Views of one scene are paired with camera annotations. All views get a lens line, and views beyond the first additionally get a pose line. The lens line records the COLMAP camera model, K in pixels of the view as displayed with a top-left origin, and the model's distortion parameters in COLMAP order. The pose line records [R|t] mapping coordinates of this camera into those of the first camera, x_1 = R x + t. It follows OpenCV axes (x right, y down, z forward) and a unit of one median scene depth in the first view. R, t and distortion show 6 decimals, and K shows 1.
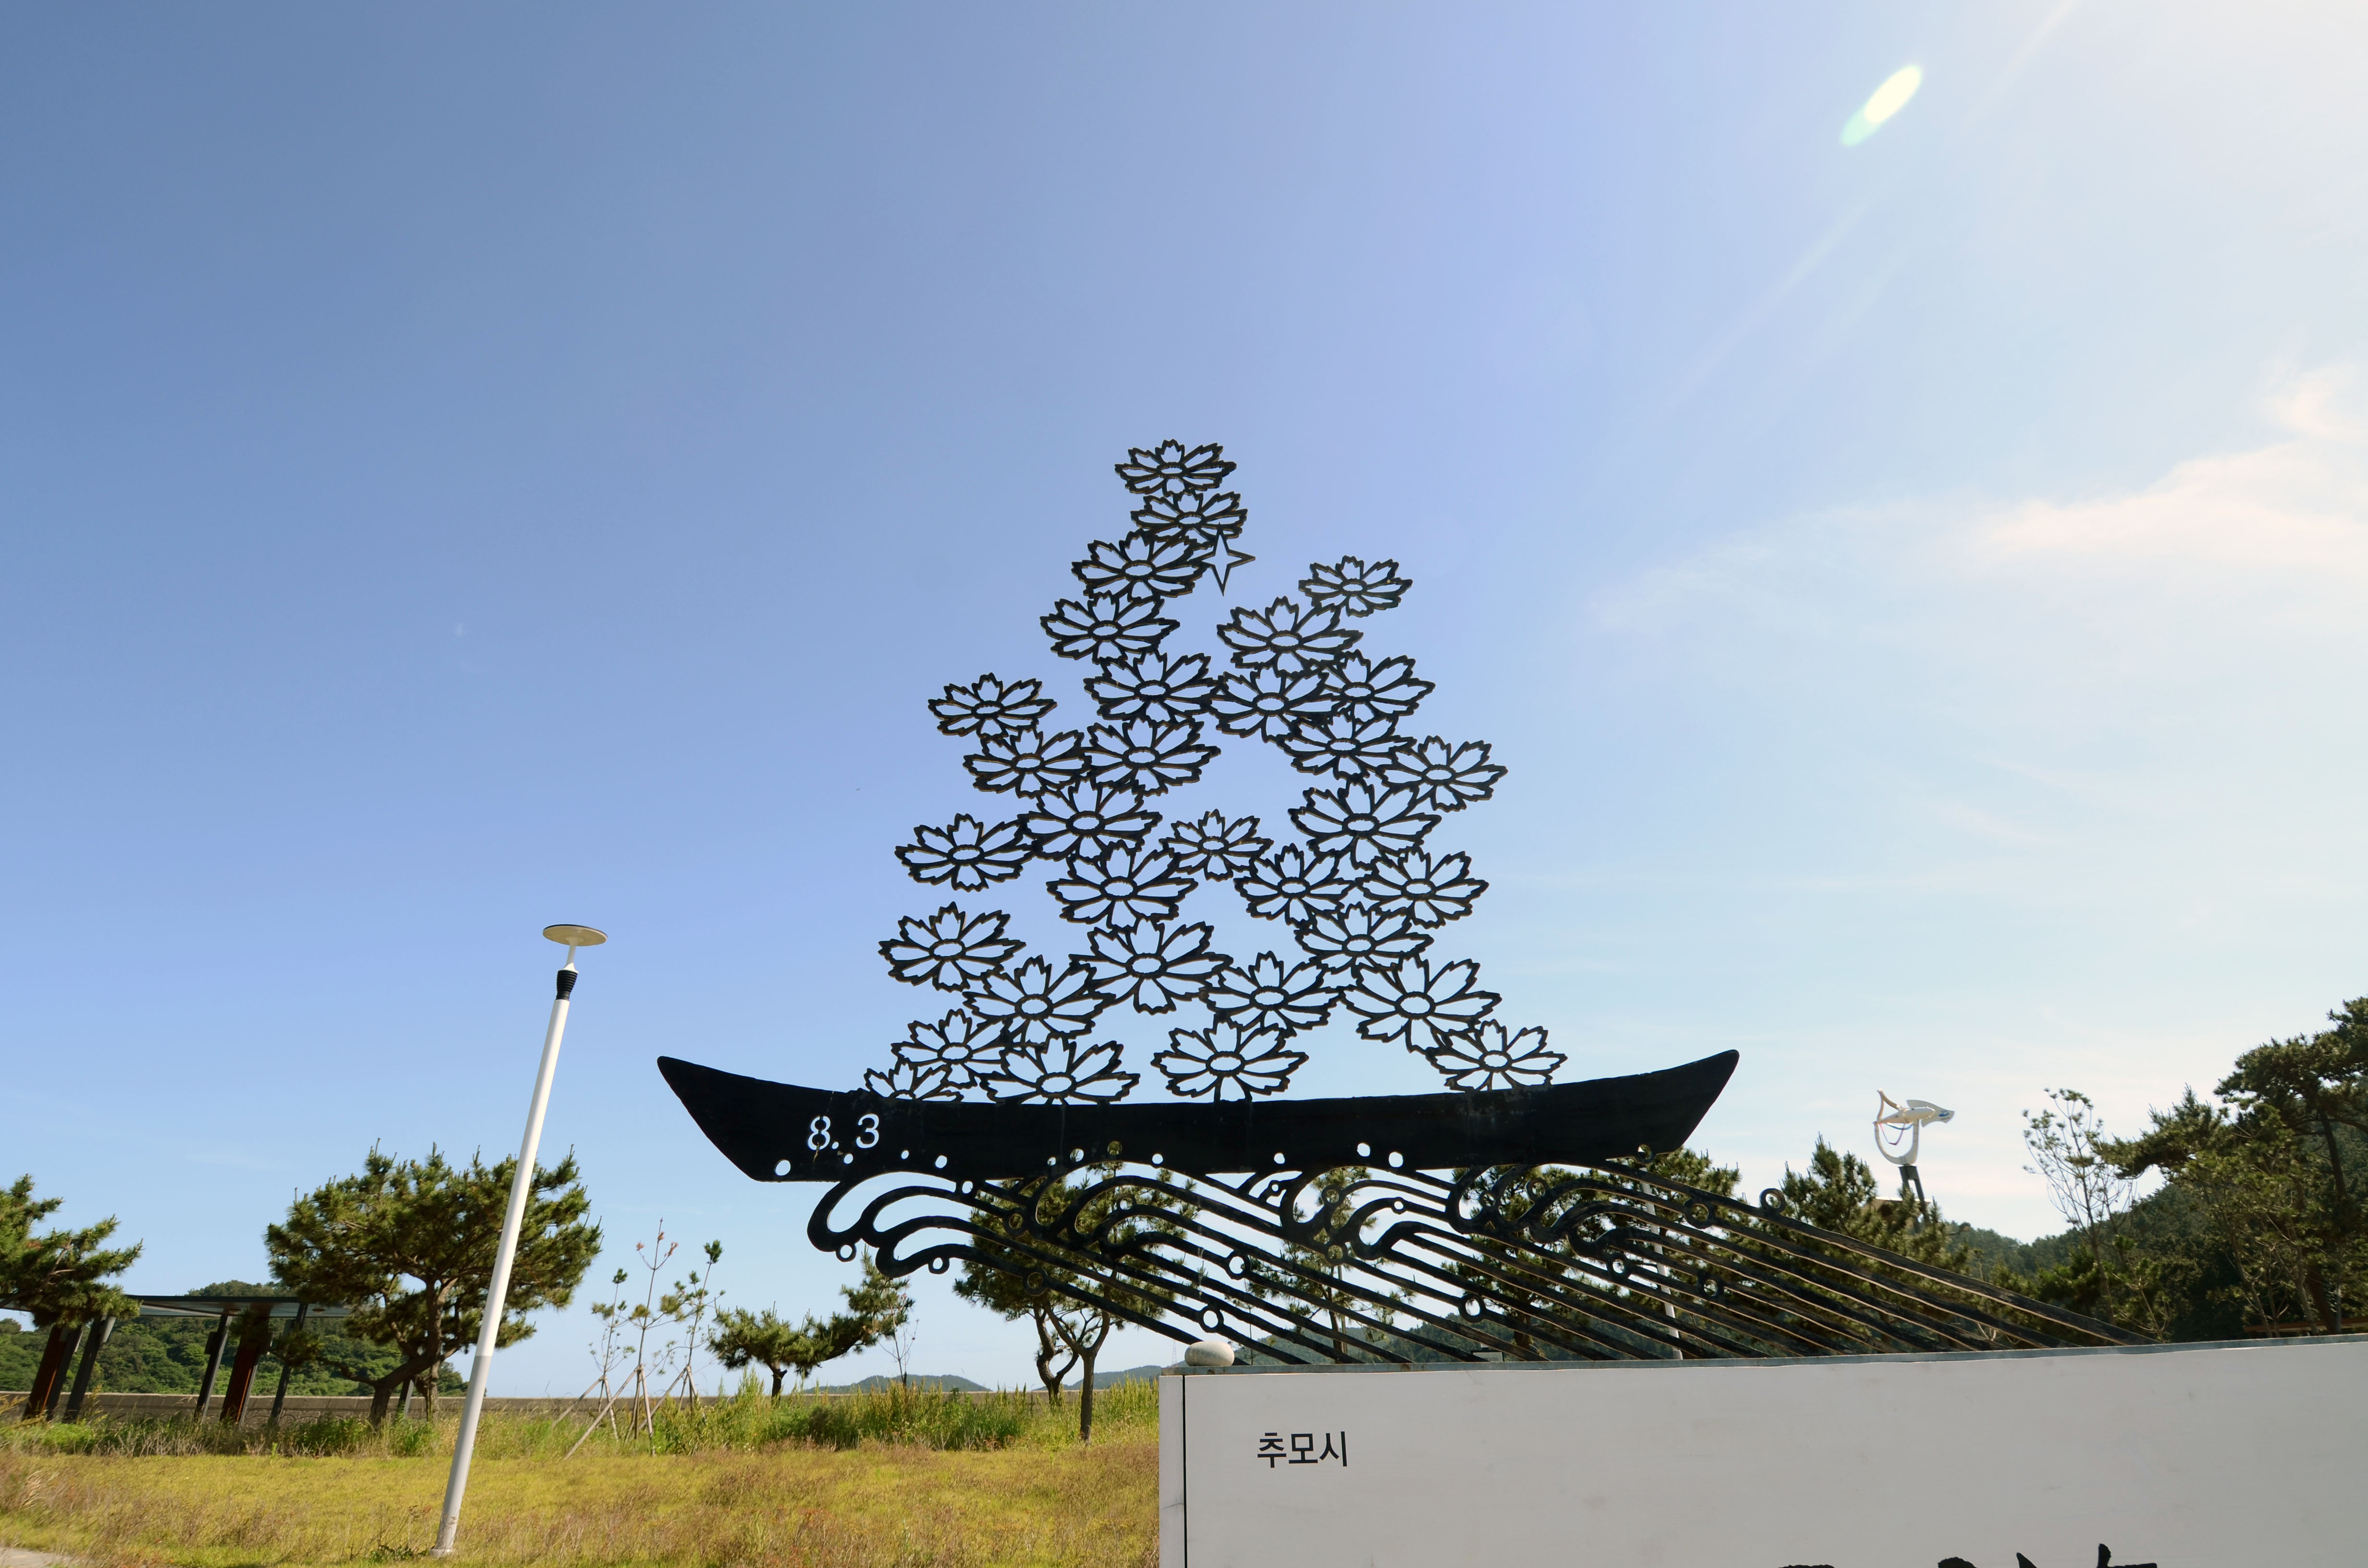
lens RADIAL K [[1218.6, 0, 1187.1], [0, 1218.6, 781.5], [0, 0, 1]] dist [0.046575, -0.048824]
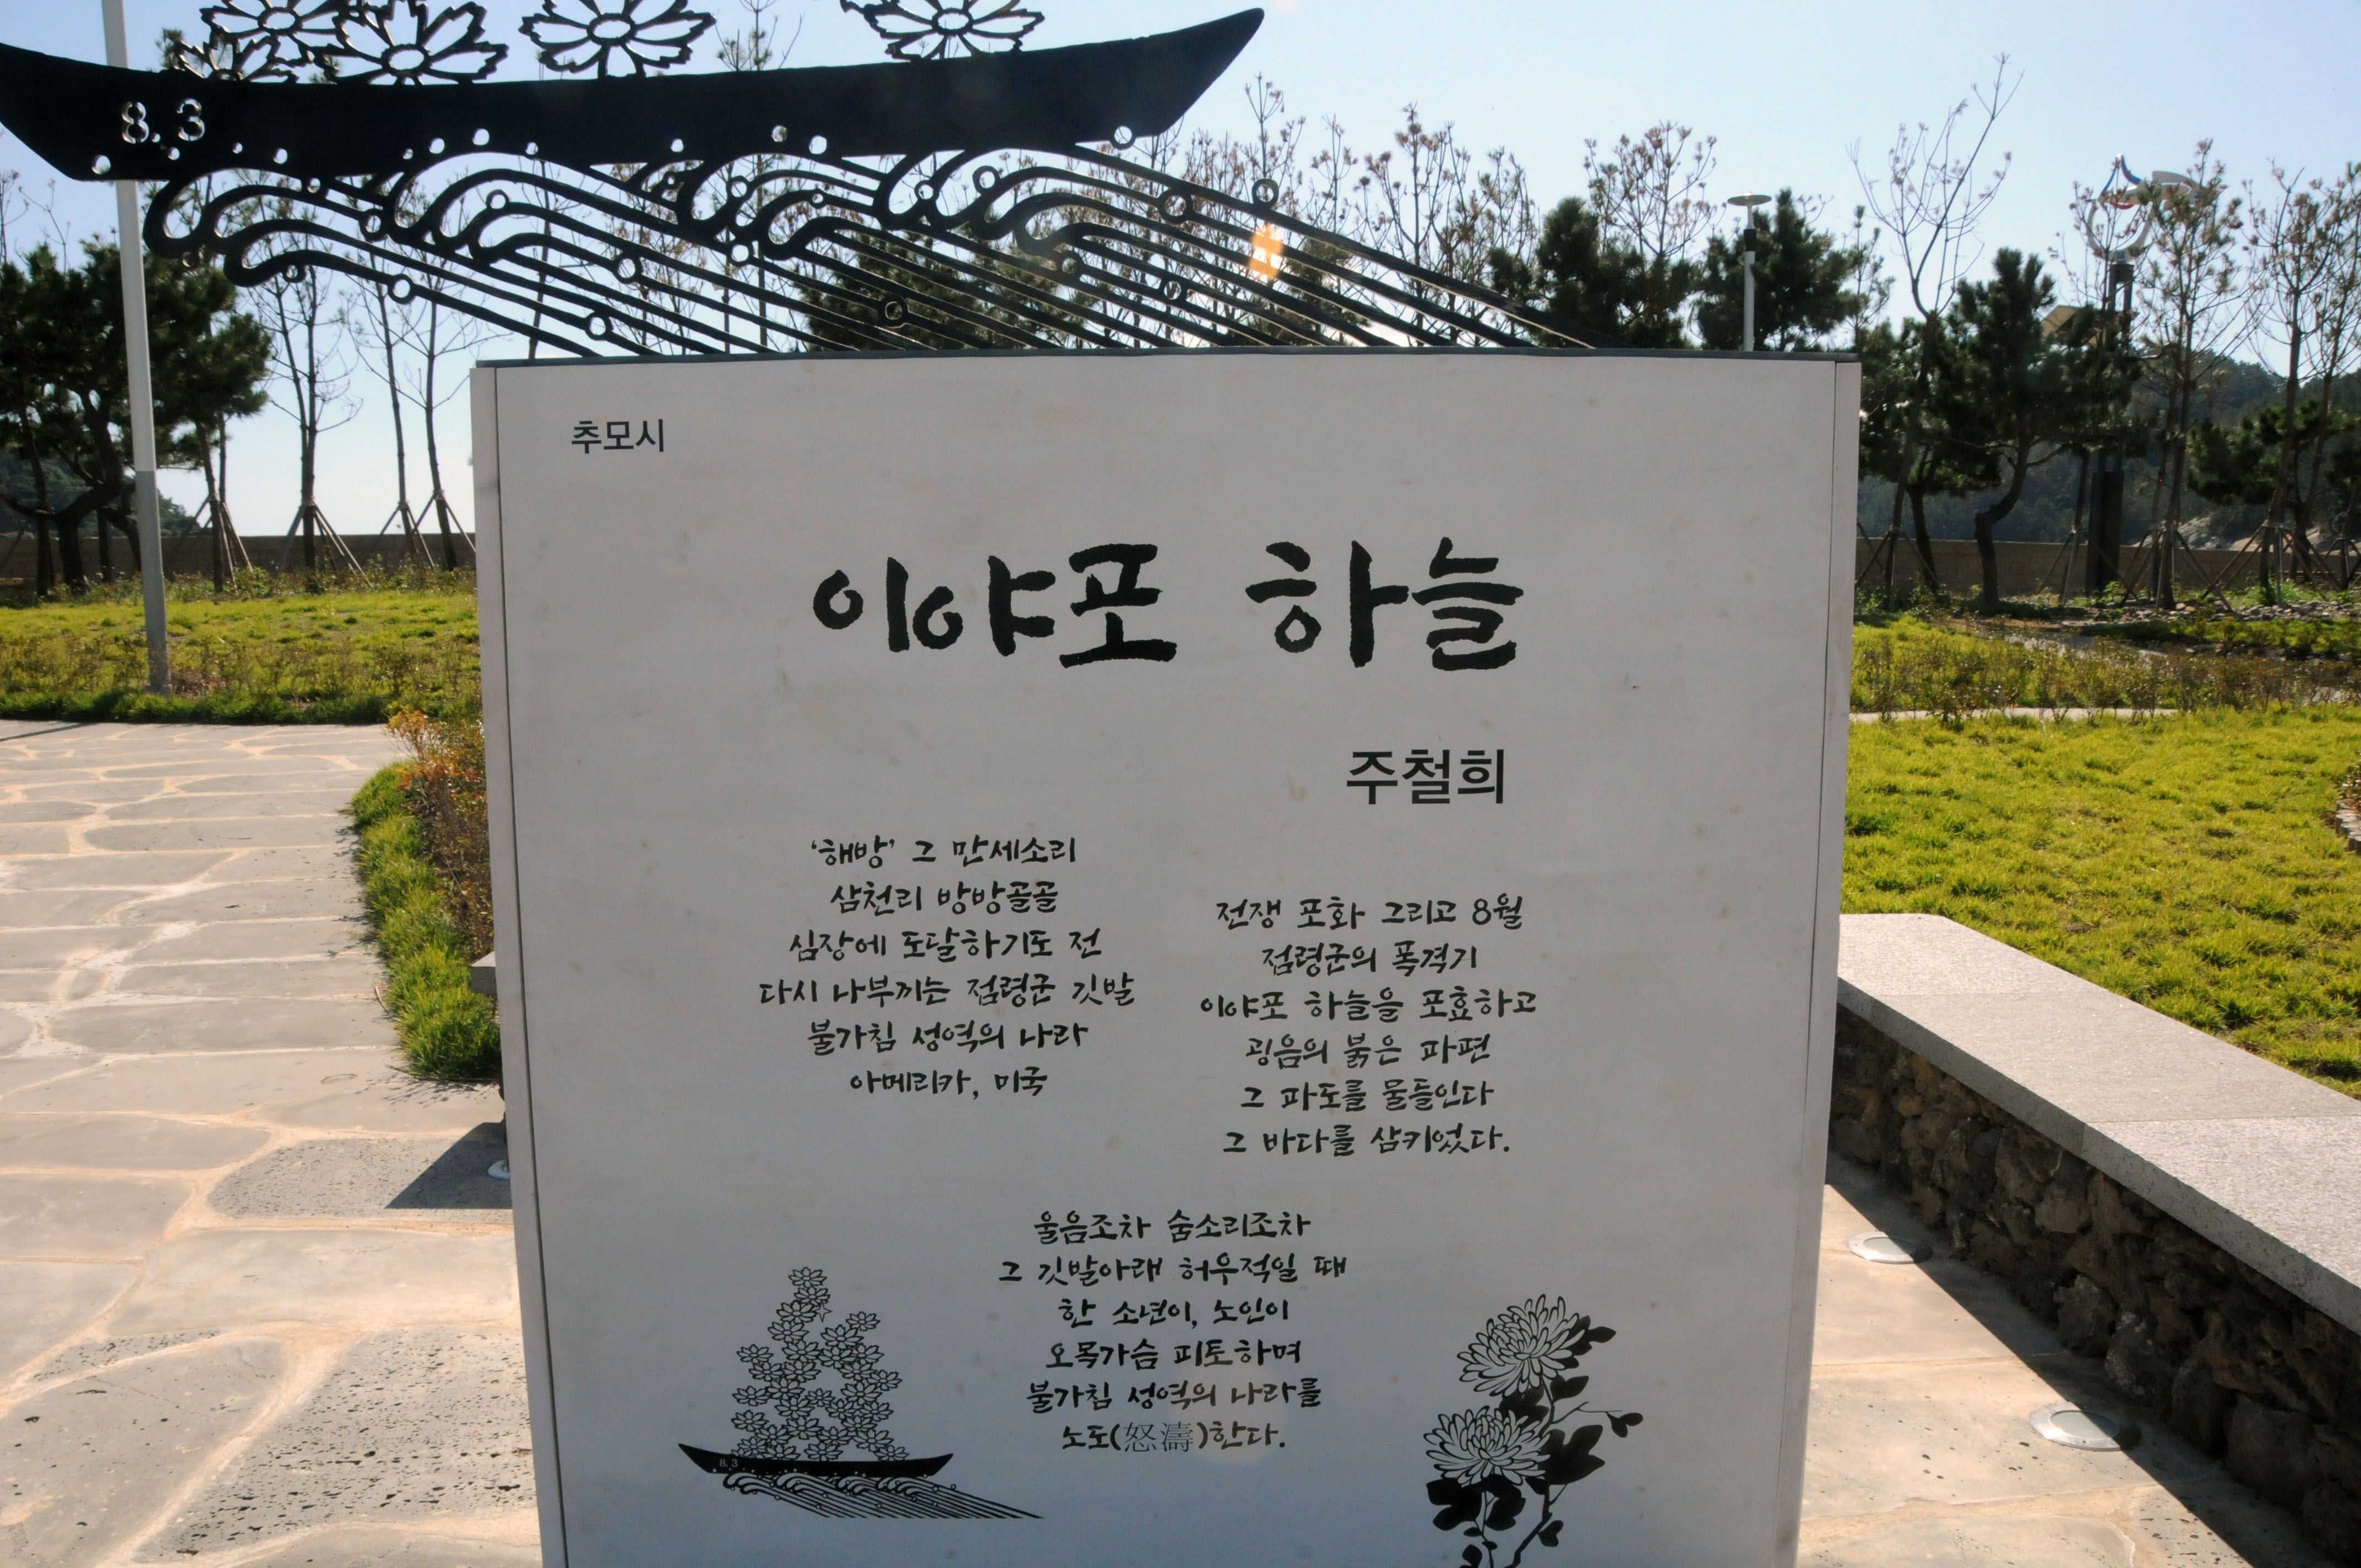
lens RADIAL K [[1836.6, 0, 1143.1], [0, 1836.6, 831.8], [0, 0, 1]] dist [-0.166705, 0.128474]
pose [[0.999952, 0.009779, -0.000509, 0.364286], [-0.007668, 0.814328, 0.580355, -0.011345], [0.006090, -0.580323, 0.814364, -0.218688]]
